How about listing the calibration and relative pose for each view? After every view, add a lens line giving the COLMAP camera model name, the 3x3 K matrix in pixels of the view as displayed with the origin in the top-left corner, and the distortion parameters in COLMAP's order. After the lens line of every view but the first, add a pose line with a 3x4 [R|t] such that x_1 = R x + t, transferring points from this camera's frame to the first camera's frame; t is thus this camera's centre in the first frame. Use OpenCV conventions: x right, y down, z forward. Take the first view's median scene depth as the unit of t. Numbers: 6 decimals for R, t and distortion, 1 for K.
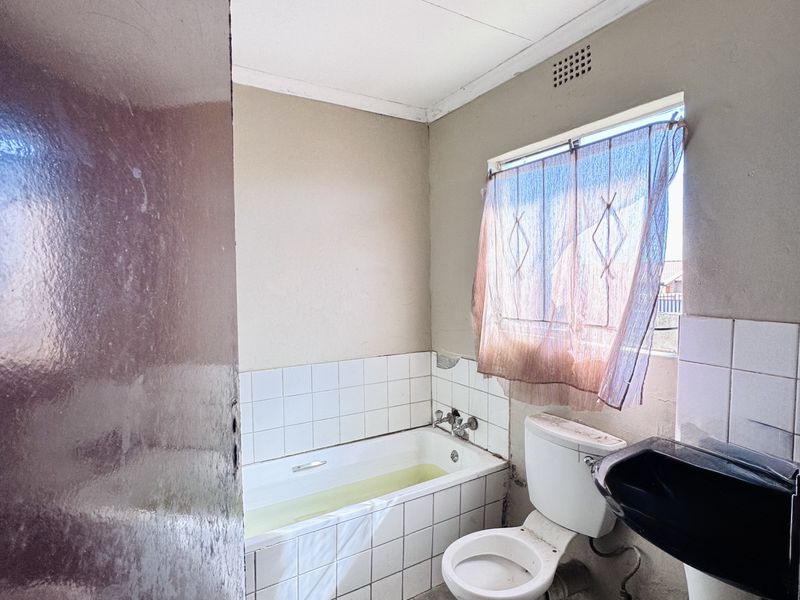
lens RADIAL K [[430.2, 0, 401.0], [0, 430.2, 303.0], [0, 0, 1]] dist [0.000944, 0.000506]
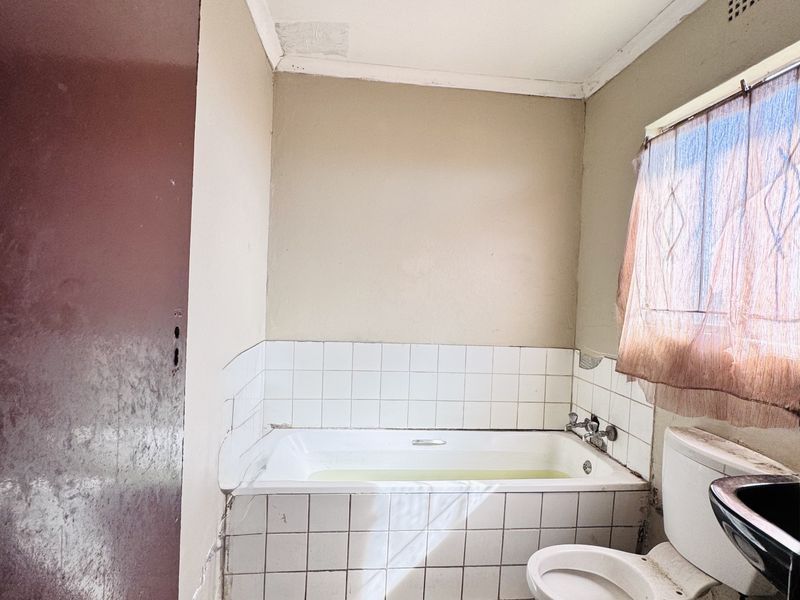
lens RADIAL K [[430.2, 0, 398.9], [0, 430.2, 301.5], [0, 0, 1]] dist [0.000944, 0.000506]
pose [[0.903189, 0.060748, -0.424923, 0.162346], [-0.073927, 0.997157, -0.014578, 0.074233], [0.422829, 0.044580, 0.905112, 0.030443]]
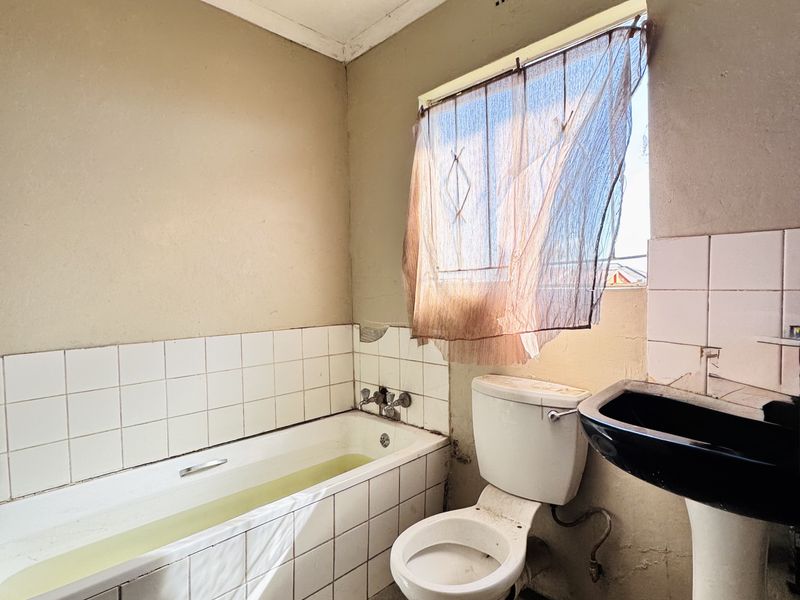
lens RADIAL K [[430.2, 0, 401.9], [0, 430.2, 299.2], [0, 0, 1]] dist [0.000944, 0.000506]
pose [[0.972740, -0.013779, 0.231490, -0.047752], [0.020685, 0.999410, -0.027432, 0.122868], [-0.230975, 0.031472, 0.972450, 0.180656]]
